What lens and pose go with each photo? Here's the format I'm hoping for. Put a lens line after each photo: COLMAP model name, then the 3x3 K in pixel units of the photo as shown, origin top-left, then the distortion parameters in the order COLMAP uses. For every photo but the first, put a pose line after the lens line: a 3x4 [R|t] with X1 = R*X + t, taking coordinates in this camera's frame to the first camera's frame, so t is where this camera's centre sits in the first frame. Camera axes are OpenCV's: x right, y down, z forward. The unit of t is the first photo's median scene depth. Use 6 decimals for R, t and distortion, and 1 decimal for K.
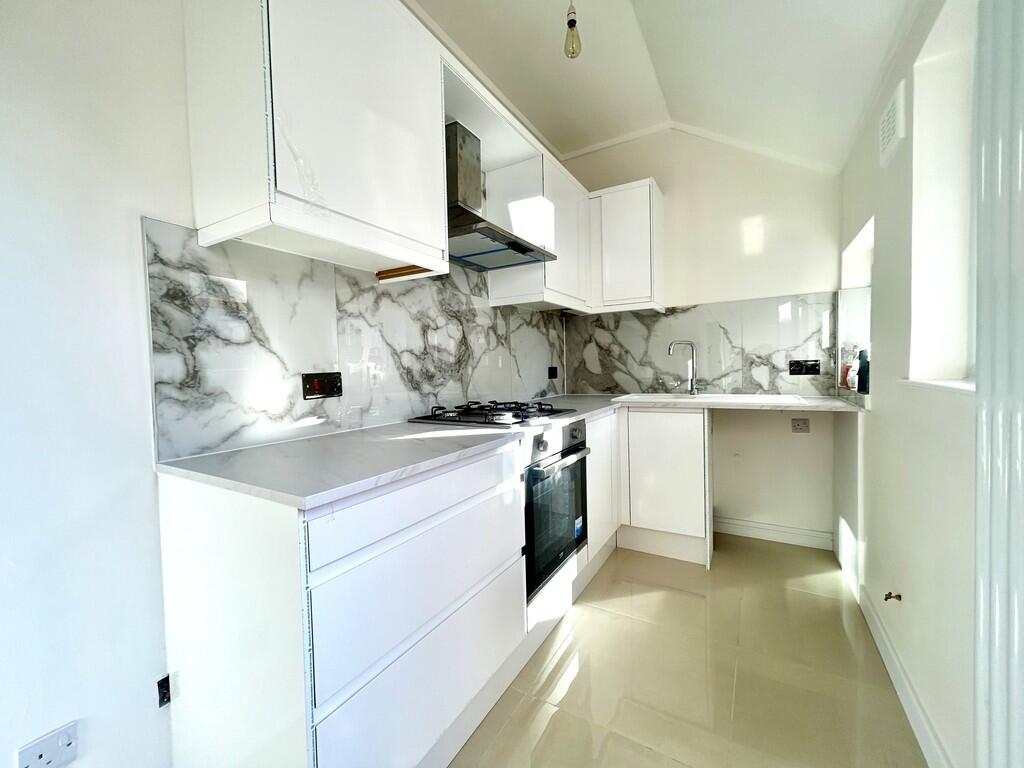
lens RADIAL K [[412.8, 0, 511.4], [0, 412.8, 385.3], [0, 0, 1]] dist [-0.004852, 0.001635]
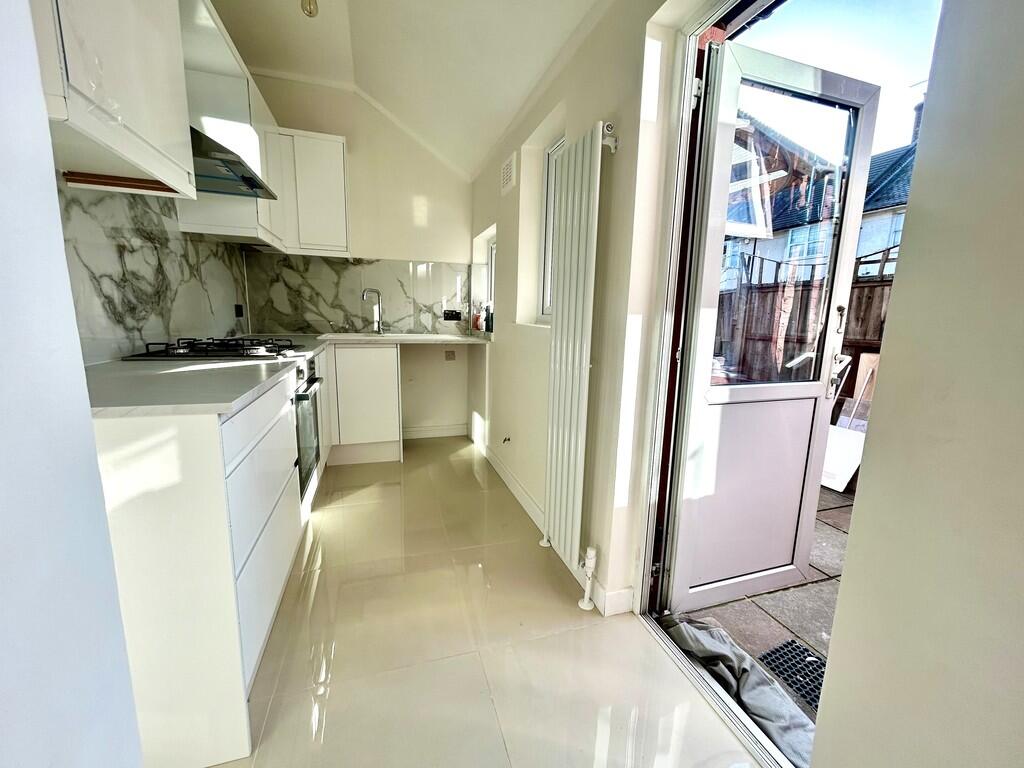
lens RADIAL K [[412.8, 0, 511.1], [0, 412.8, 384.3], [0, 0, 1]] dist [-0.004852, 0.001635]
pose [[0.664026, -0.084416, 0.742929, -0.290148], [-0.012182, 0.992253, 0.123634, 0.018102], [-0.747610, -0.091146, 0.657853, -0.150450]]
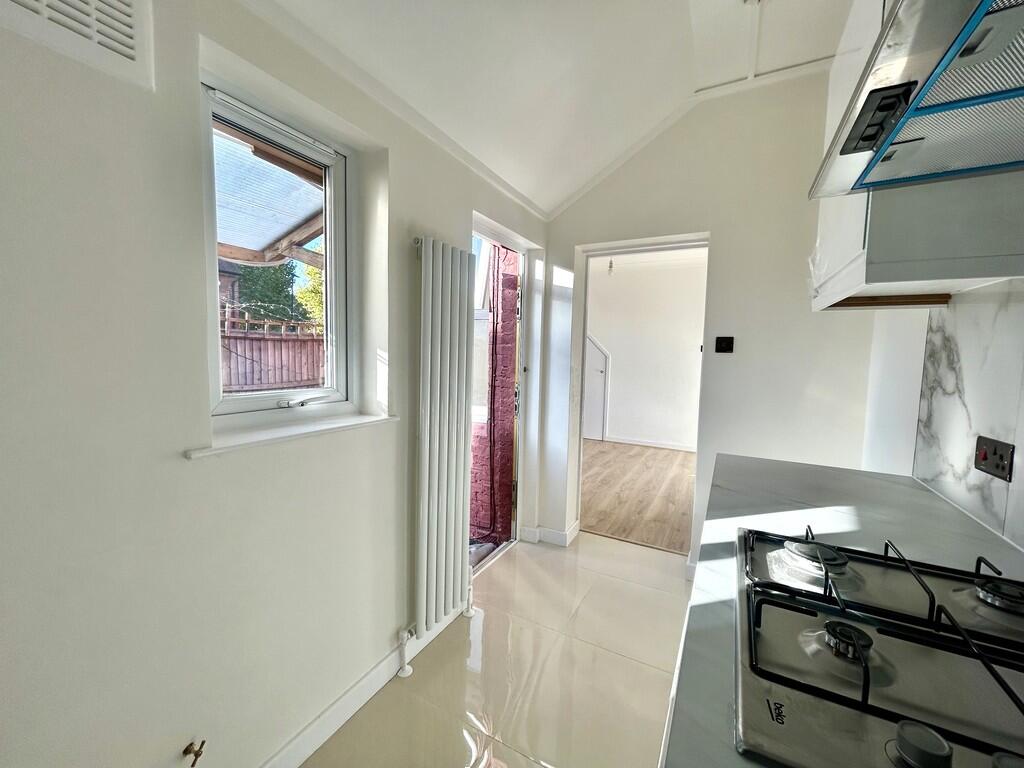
lens RADIAL K [[412.8, 0, 507.1], [0, 412.8, 384.7], [0, 0, 1]] dist [-0.004852, 0.001635]
pose [[-0.999436, 0.006912, -0.032864, 0.267059], [0.002795, 0.992316, 0.123701, -0.143435], [0.033467, 0.123540, -0.991775, 1.117124]]
